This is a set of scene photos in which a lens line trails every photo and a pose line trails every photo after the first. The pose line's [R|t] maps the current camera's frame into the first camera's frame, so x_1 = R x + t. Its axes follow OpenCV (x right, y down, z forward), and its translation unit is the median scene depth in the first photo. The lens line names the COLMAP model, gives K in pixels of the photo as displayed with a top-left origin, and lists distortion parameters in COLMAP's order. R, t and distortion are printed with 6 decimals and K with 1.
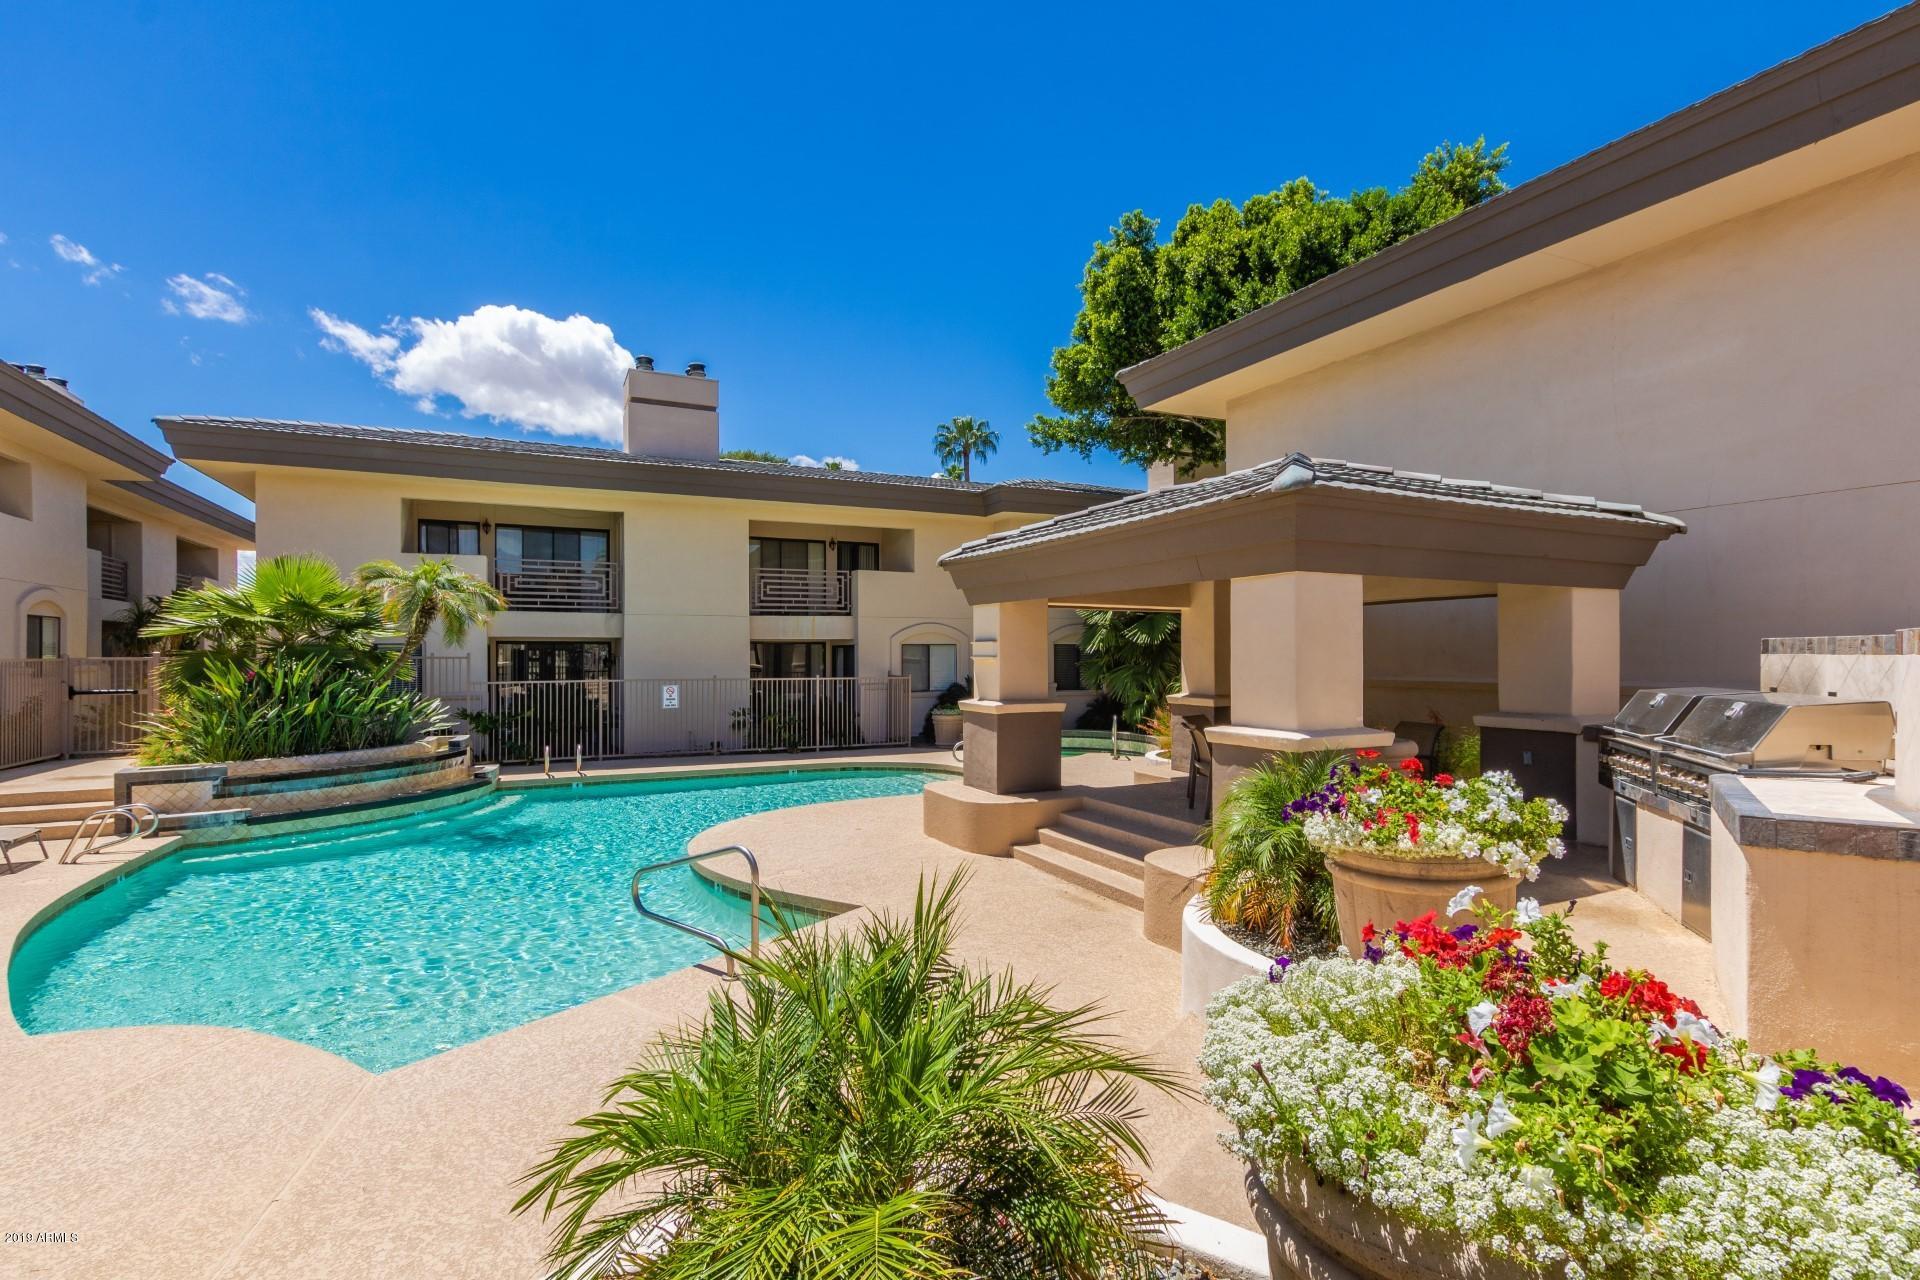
lens RADIAL K [[896.0, 0, 960.0], [0, 896.0, 640.0], [0, 0, 1]] dist [-0.001863, -0.000373]
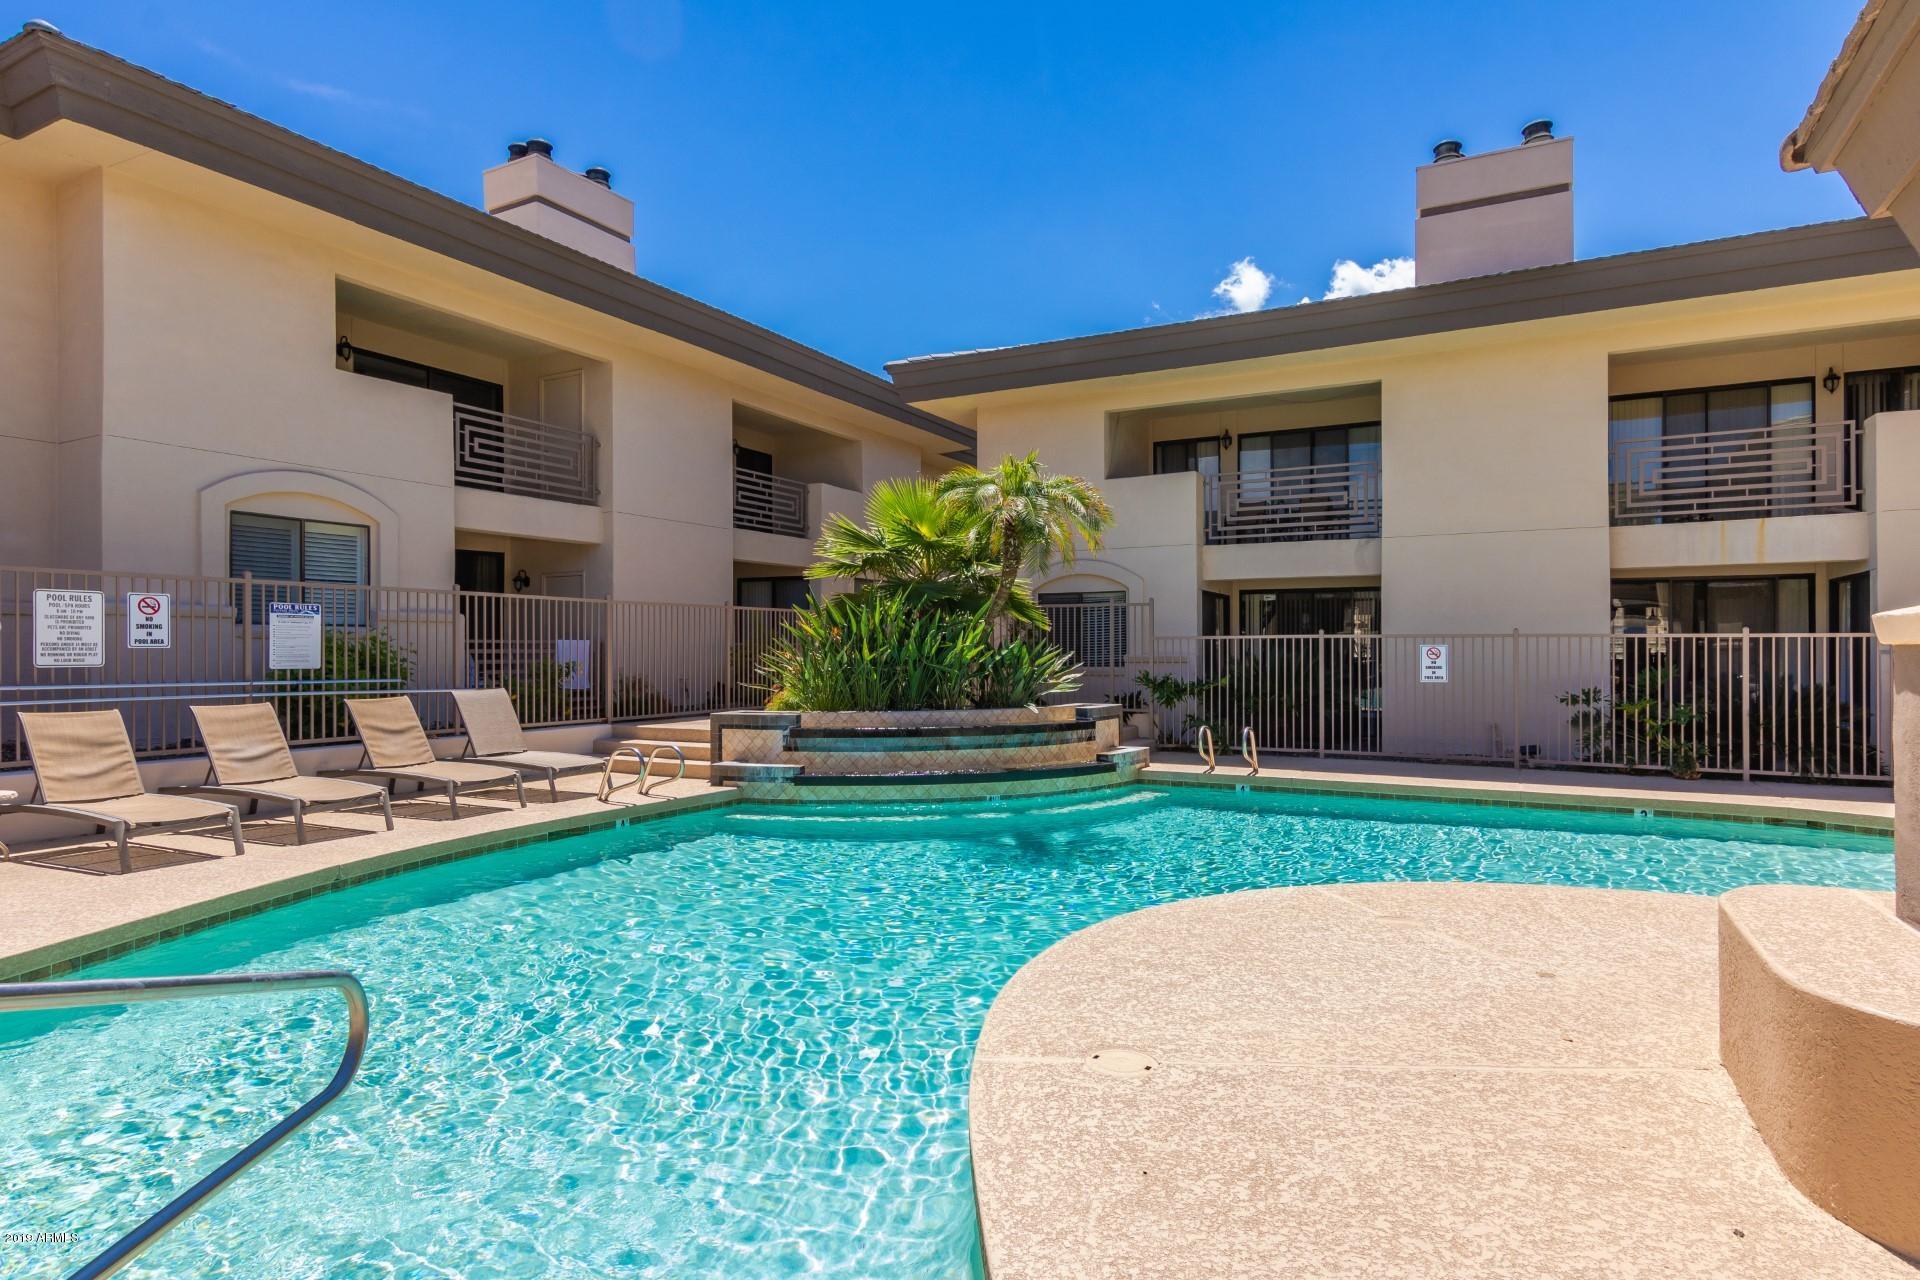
lens RADIAL K [[1040.4, 0, 960.0], [0, 1040.4, 640.0], [0, 0, 1]] dist [0.007628, 0.000302]
pose [[0.592211, -0.003769, -0.805774, 0.056998], [0.011536, 0.999926, 0.003801, 0.044580], [0.805700, -0.011546, 0.592211, 0.355441]]
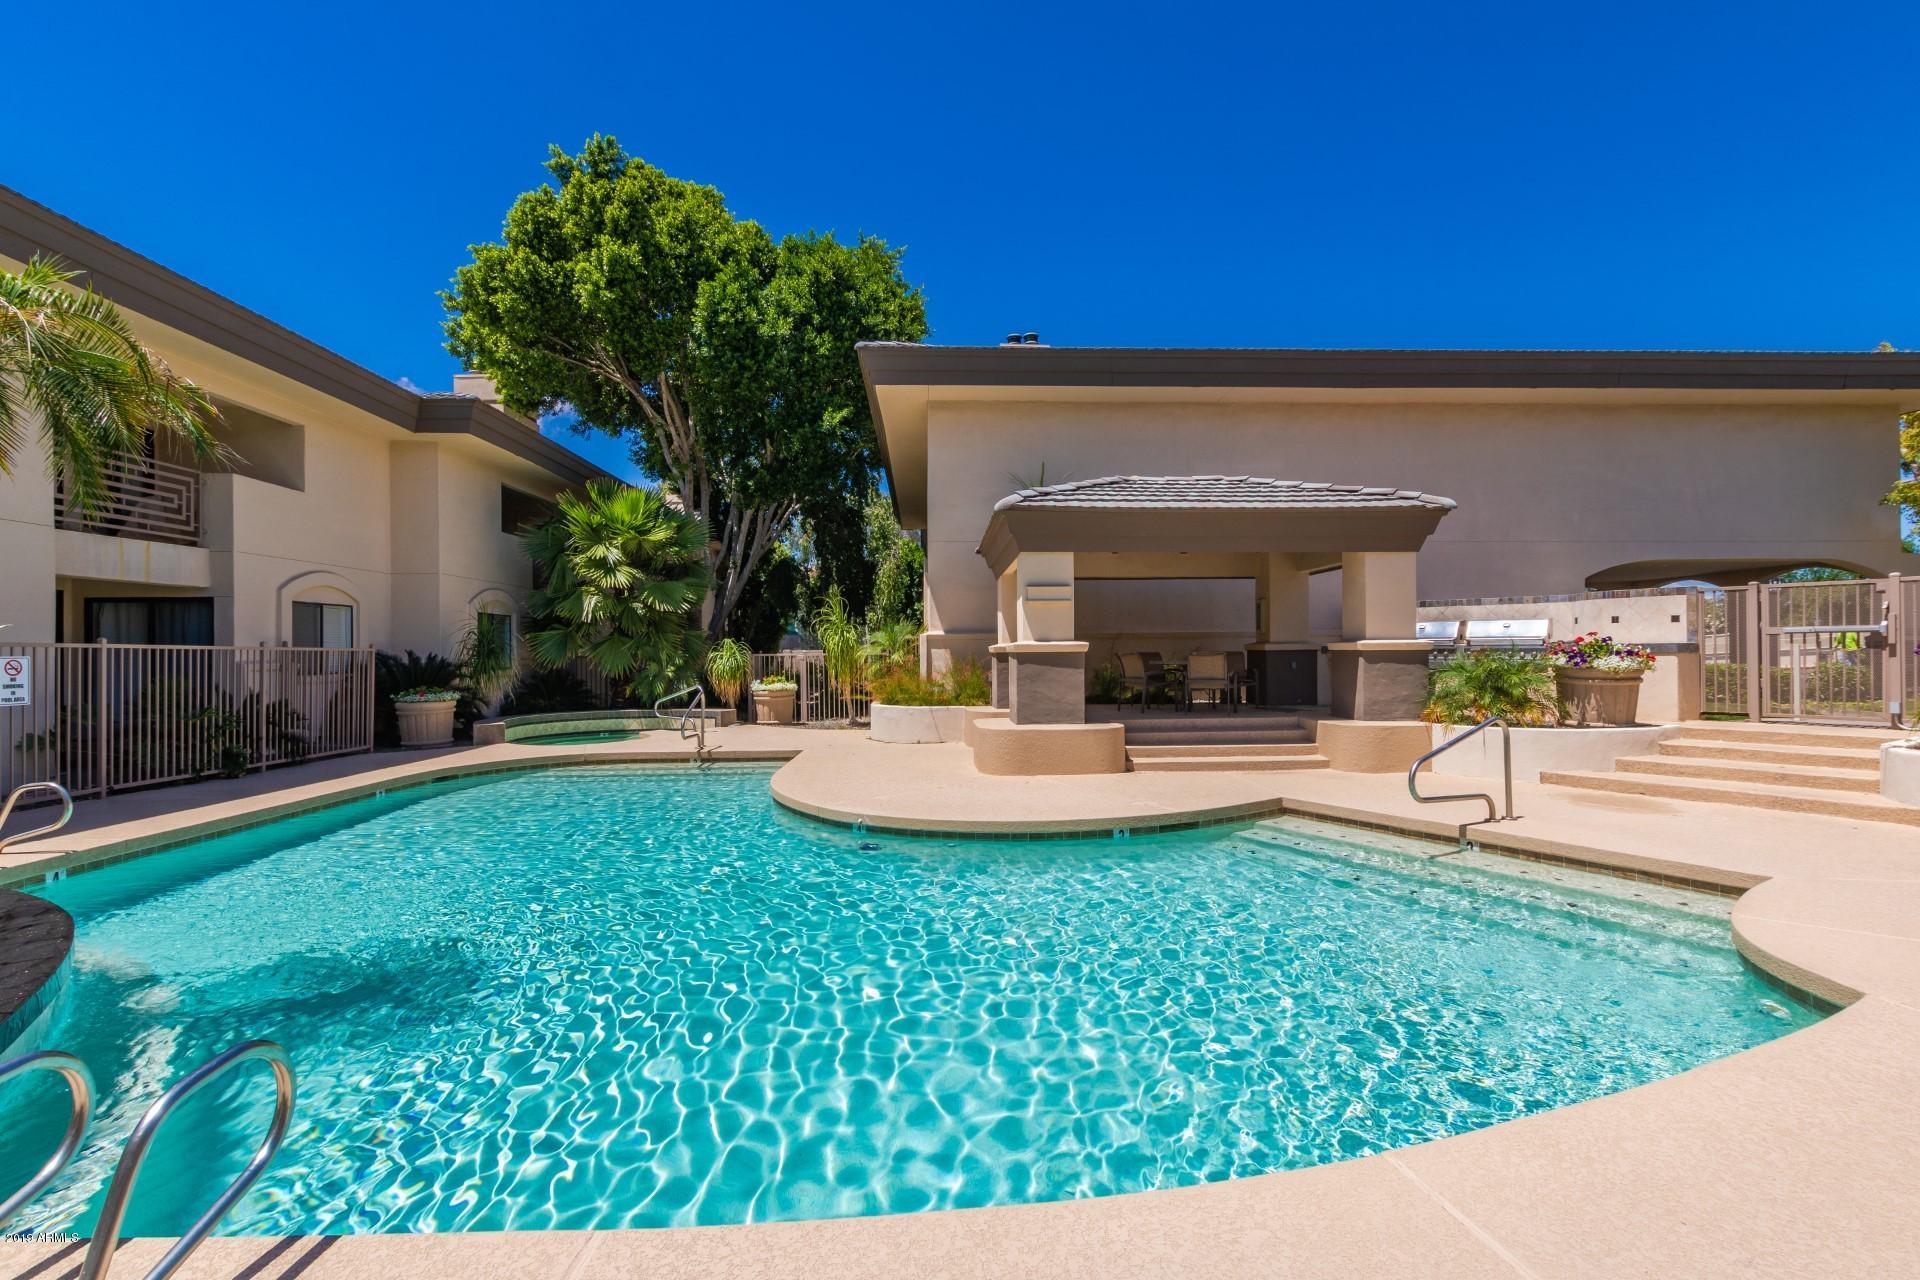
lens RADIAL K [[896.0, 0, 960.0], [0, 896.0, 640.0], [0, 0, 1]] dist [-0.001863, -0.000373]
pose [[0.402179, 0.013495, 0.915462, -0.597326], [-0.009365, 0.999900, -0.010626, 0.045624], [-0.915513, -0.004300, 0.402265, 0.387671]]
